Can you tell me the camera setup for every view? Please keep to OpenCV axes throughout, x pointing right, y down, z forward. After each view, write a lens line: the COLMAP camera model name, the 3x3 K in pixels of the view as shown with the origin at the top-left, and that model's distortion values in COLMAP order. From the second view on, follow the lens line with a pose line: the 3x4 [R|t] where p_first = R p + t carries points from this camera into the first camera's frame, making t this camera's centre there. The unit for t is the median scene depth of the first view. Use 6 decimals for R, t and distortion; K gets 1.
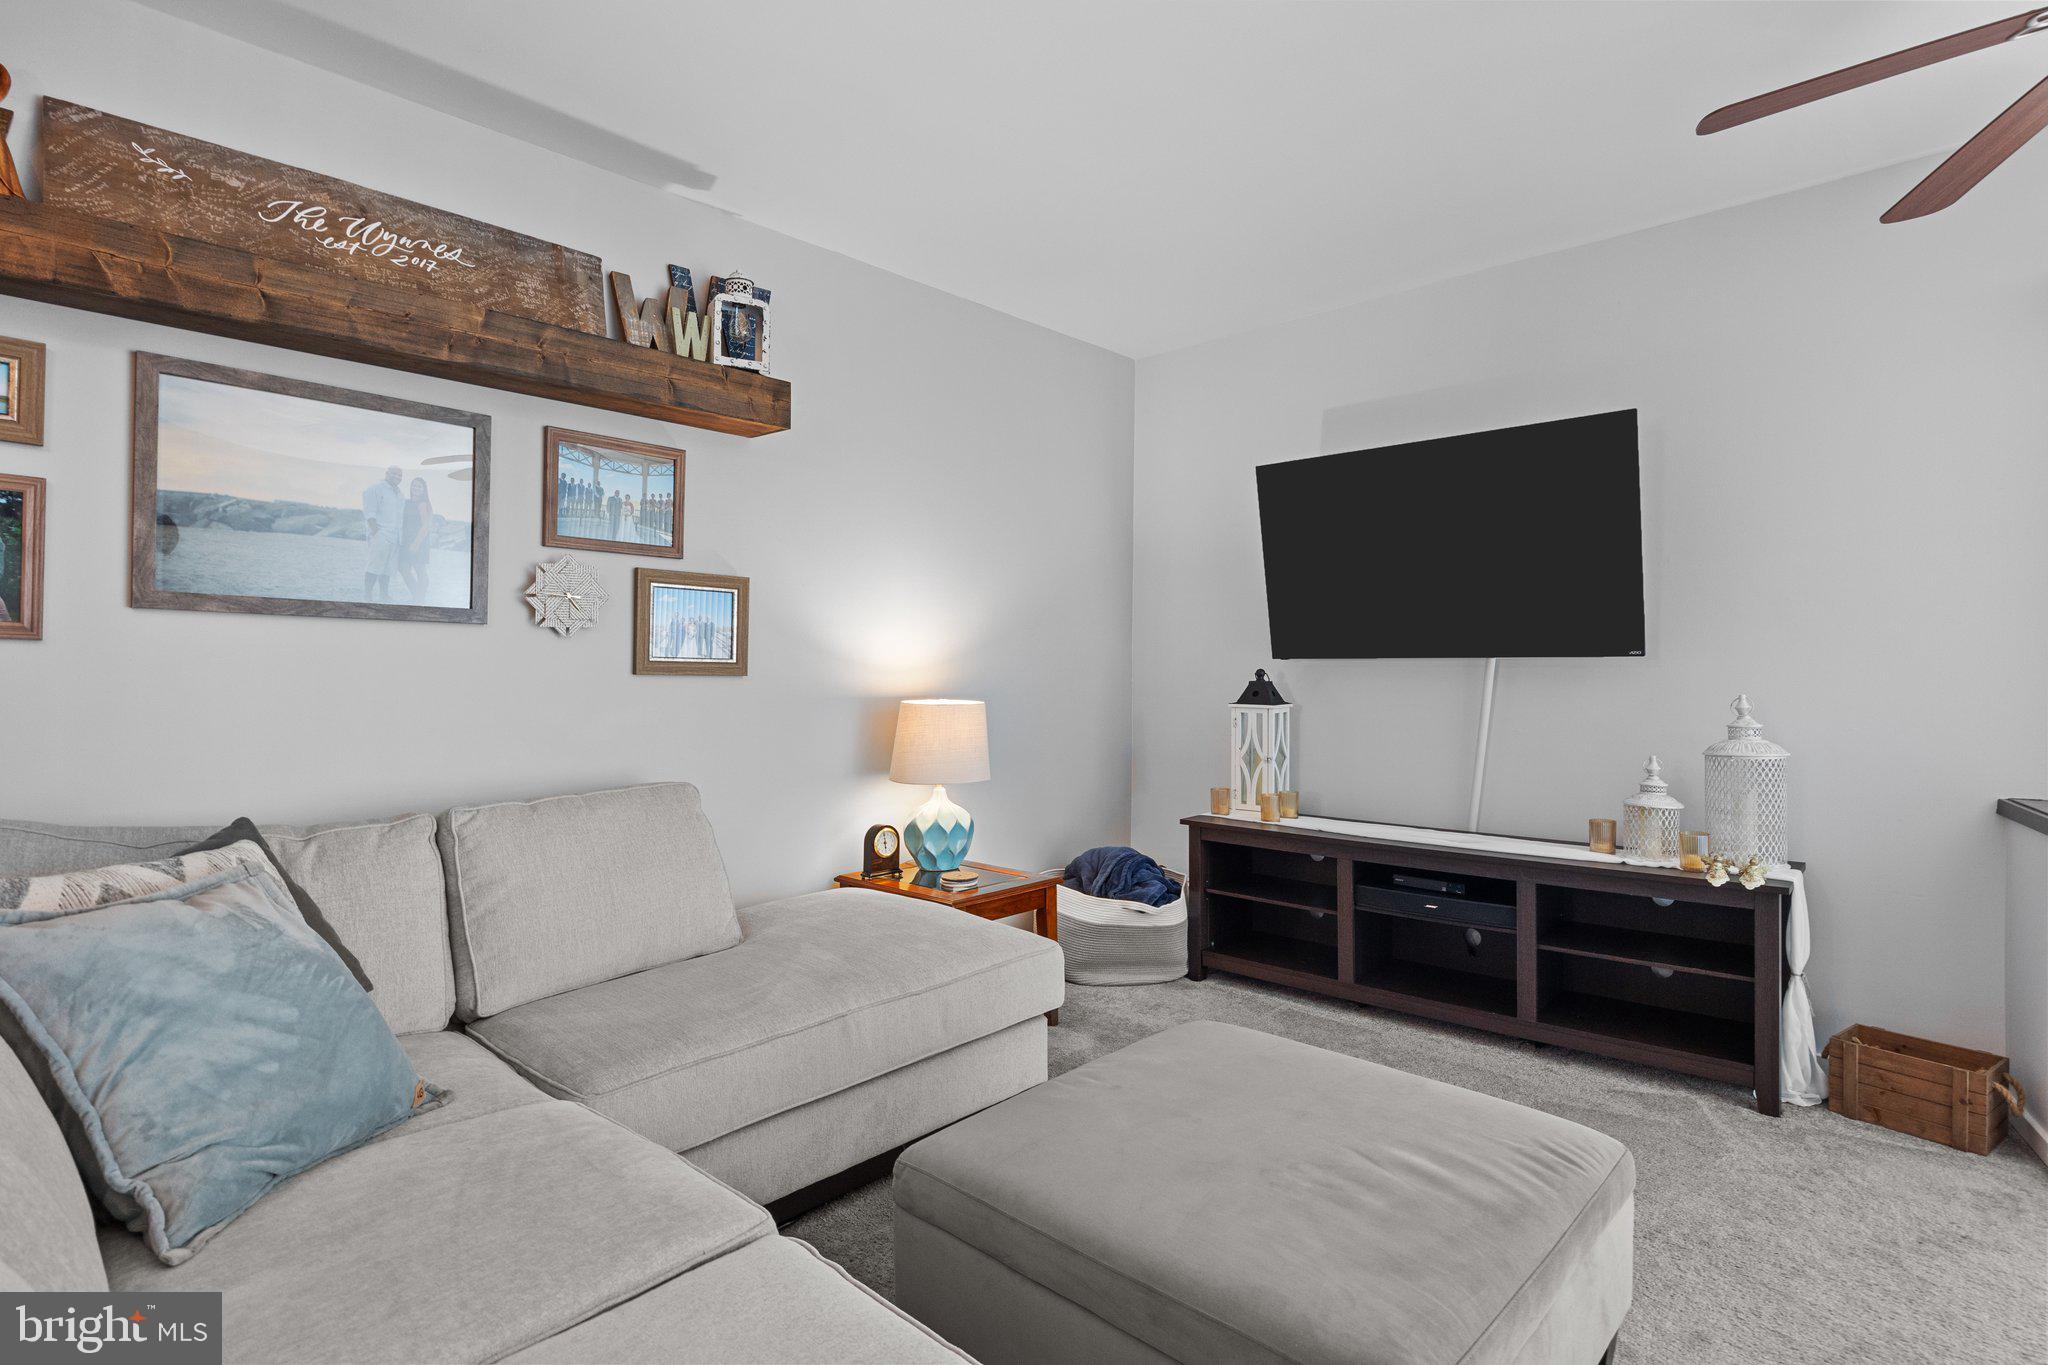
lens RADIAL K [[1011.7, 0, 1025.6], [0, 1011.7, 684.7], [0, 0, 1]] dist [-0.011756, -0.000833]
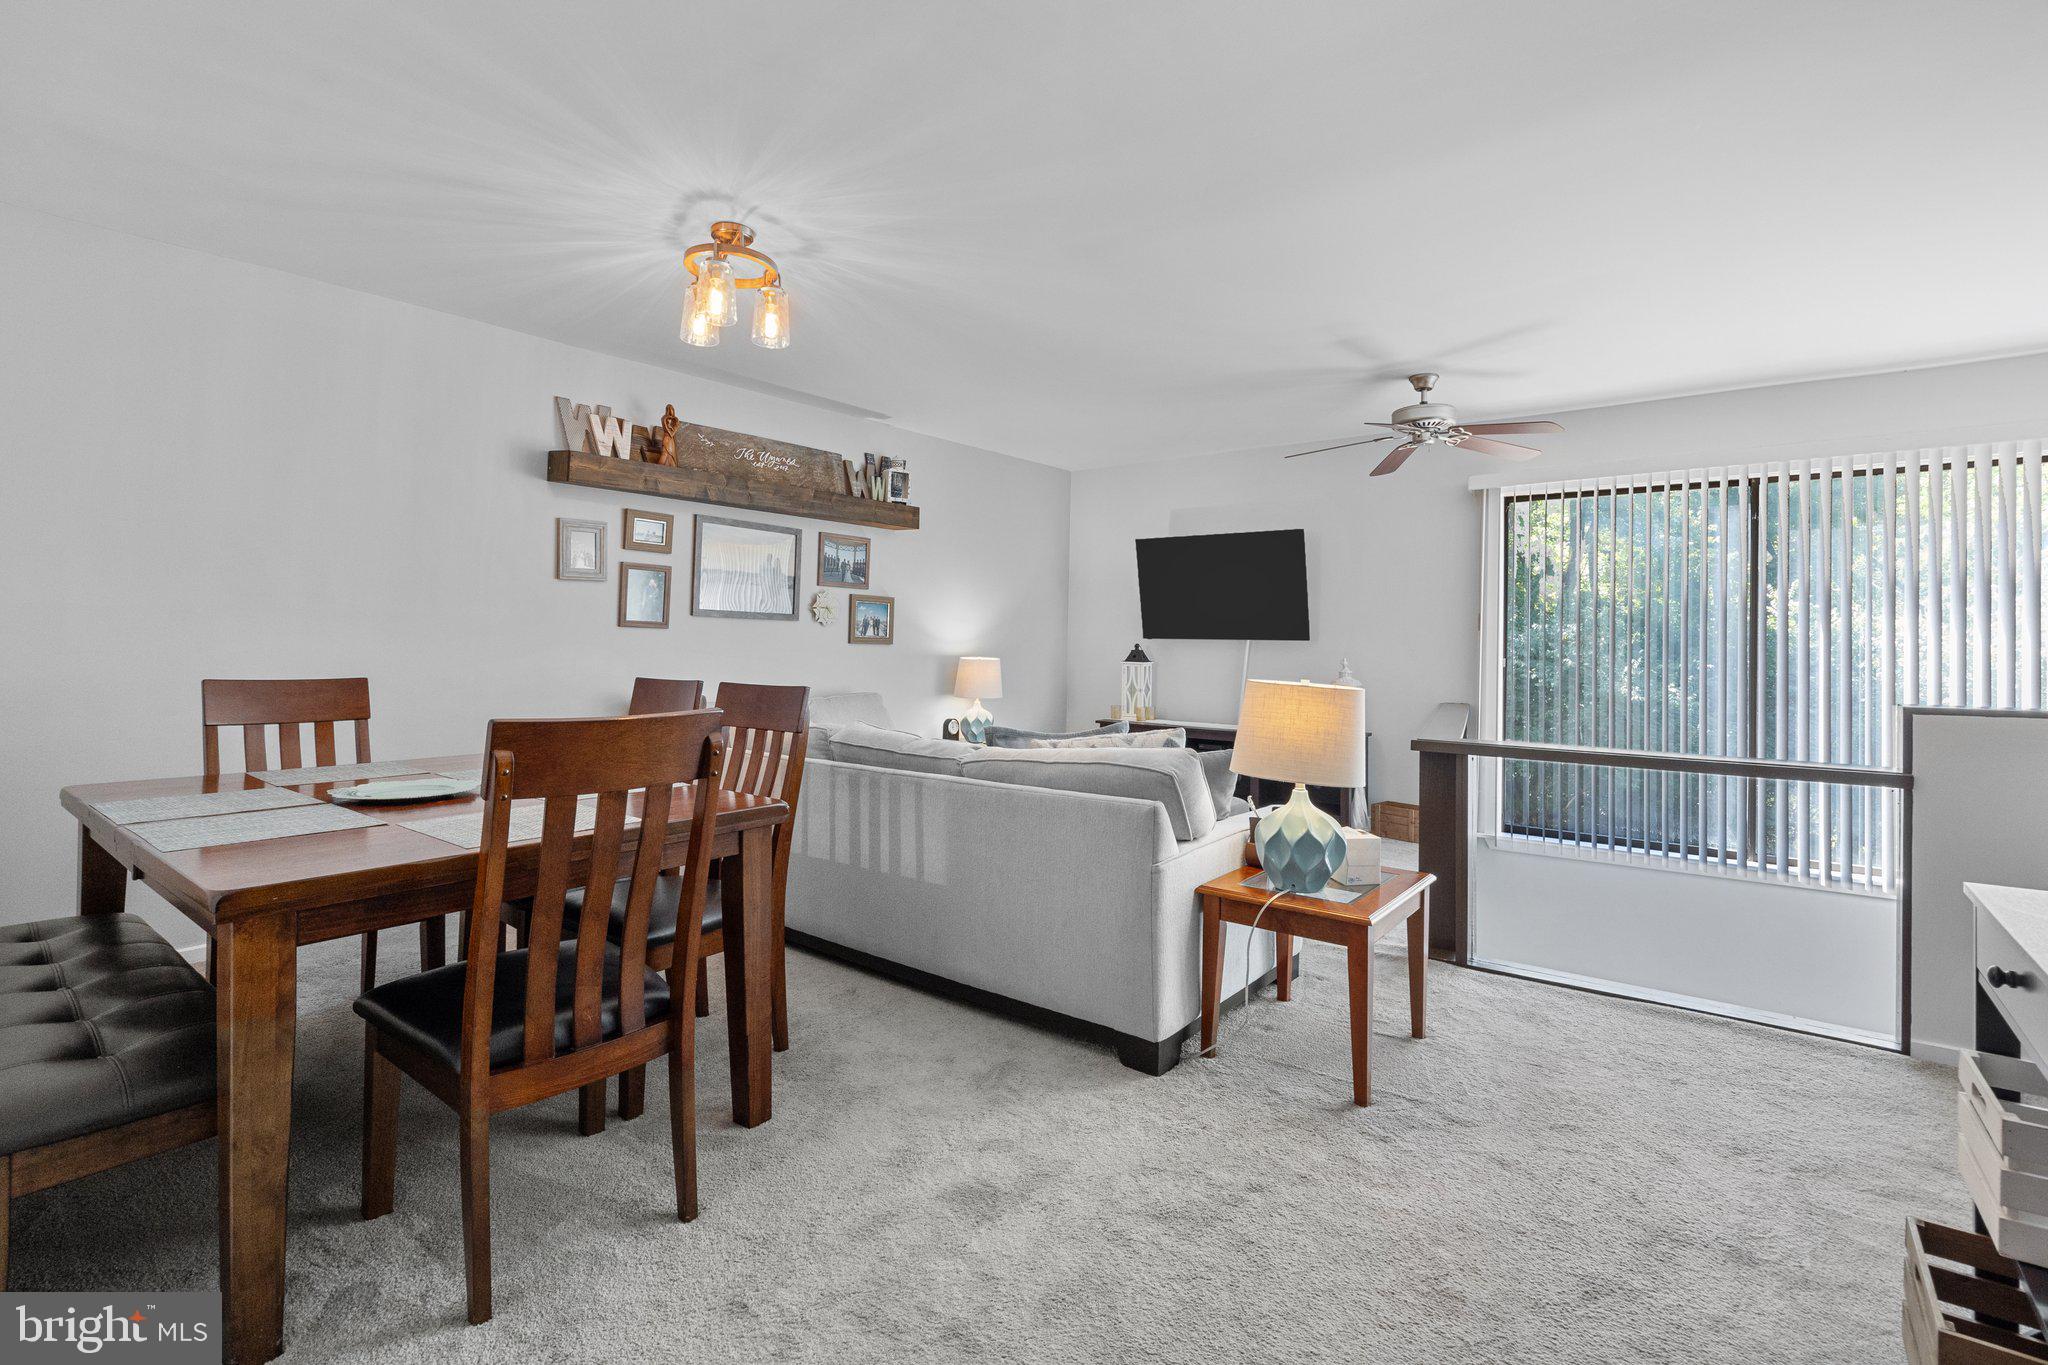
lens RADIAL K [[945.0, 0, 1022.5], [0, 945.0, 647.7], [0, 0, 1]] dist [-0.000173, 0.000198]
pose [[0.995782, 0.011175, 0.091071, -0.226283], [-0.010847, 0.999933, -0.004104, 0.003396], [-0.091111, 0.003098, 0.995836, -1.172224]]
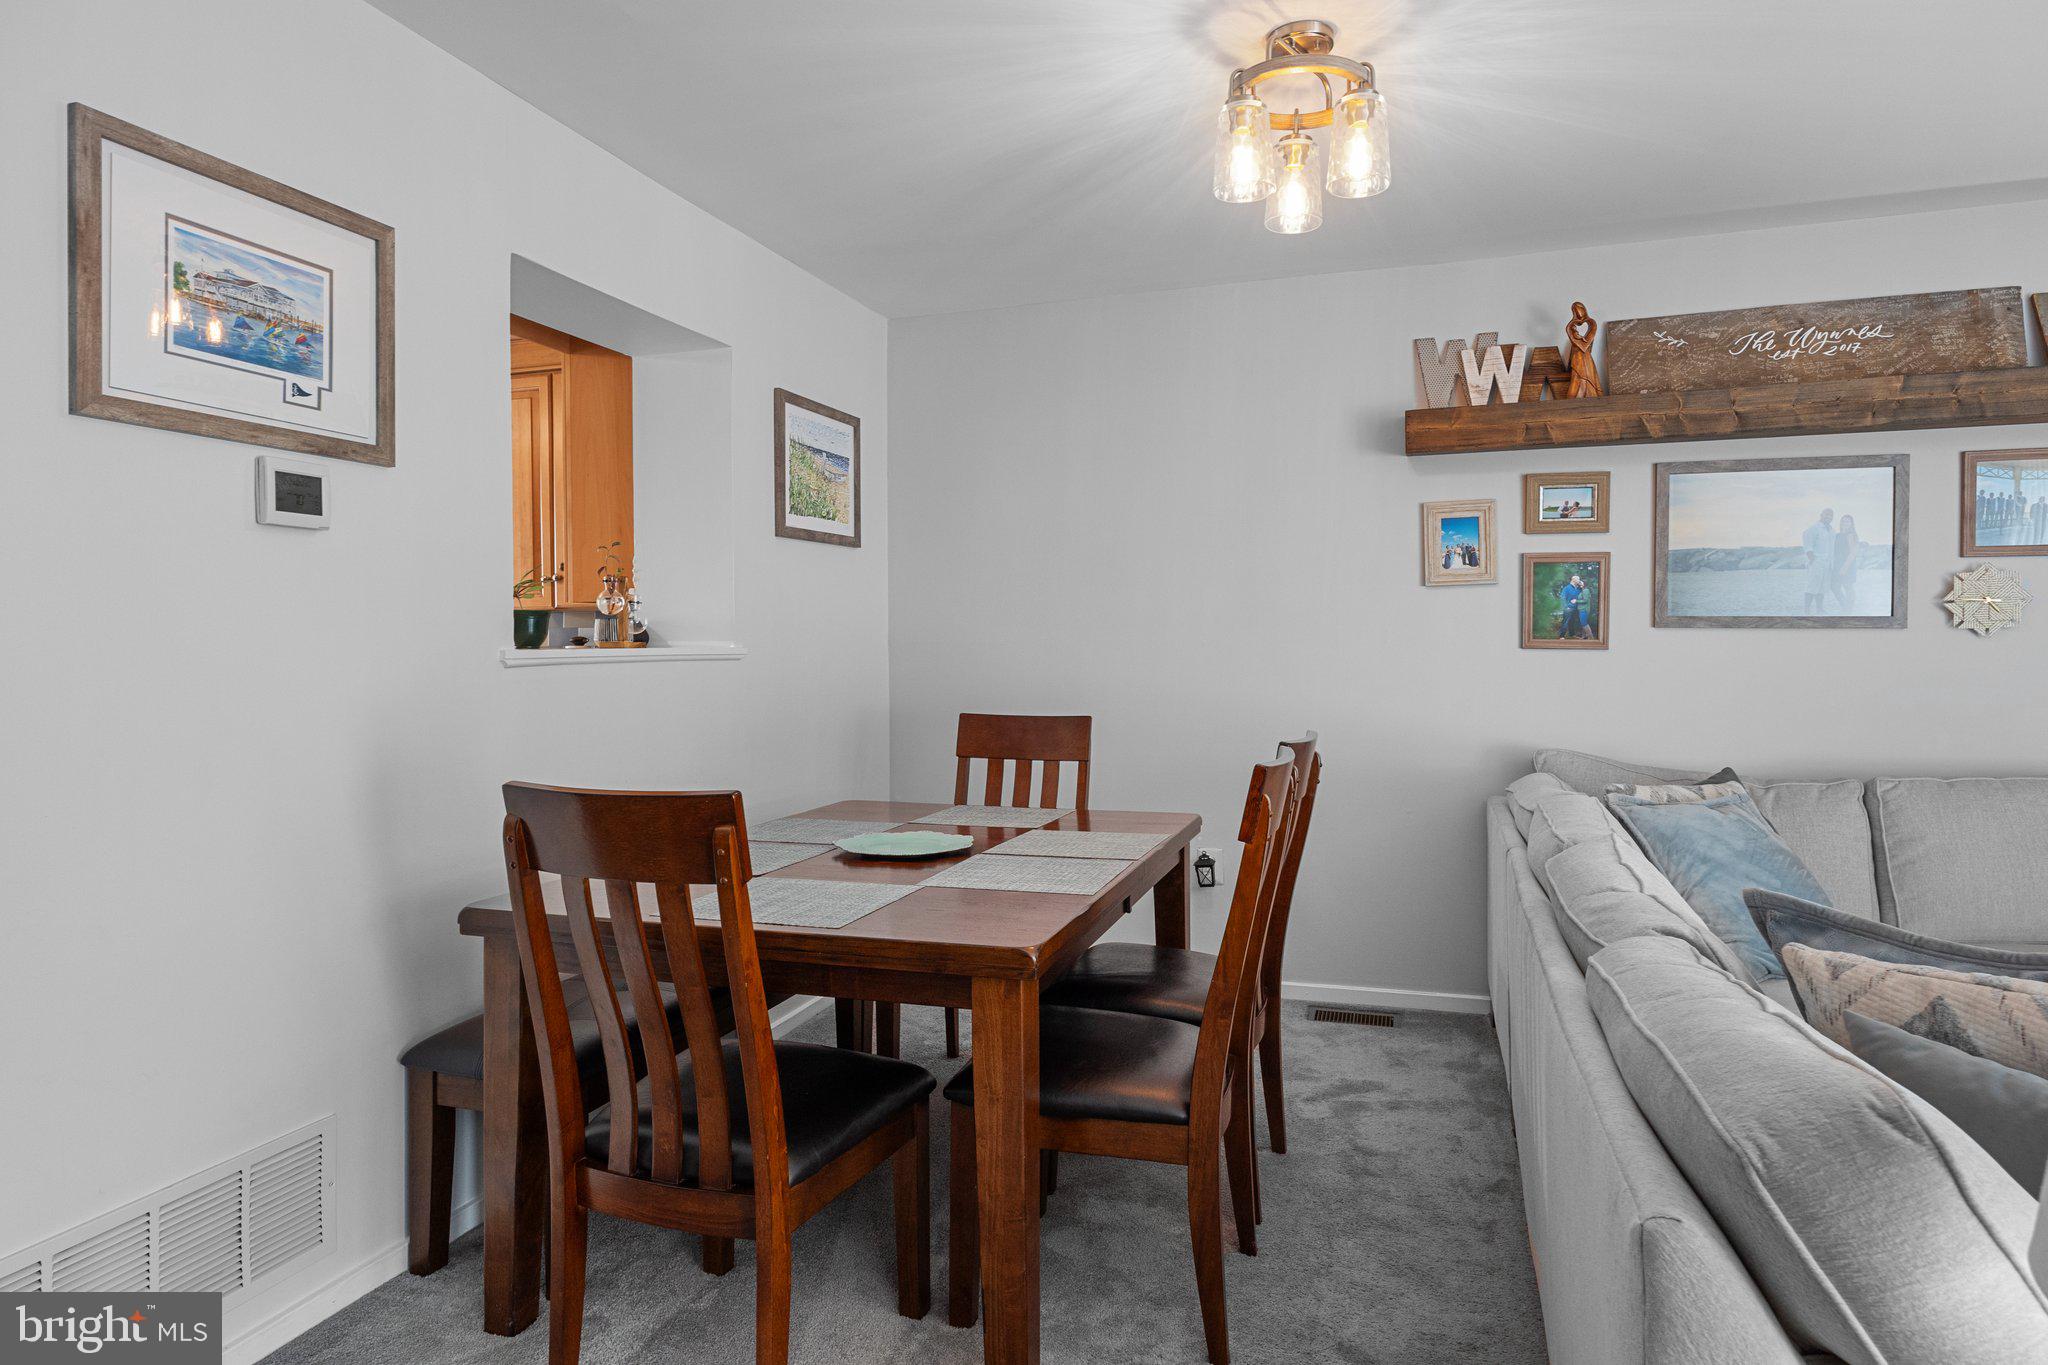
lens RADIAL K [[1176.3, 0, 1028.8], [0, 1176.3, 642.7], [0, 0, 1]] dist [-0.002543, -0.000602]
pose [[0.424194, -0.007076, -0.905544, 0.285313], [-0.003338, 0.999950, -0.009377, -0.026546], [0.905565, 0.007000, 0.424149, -0.534194]]
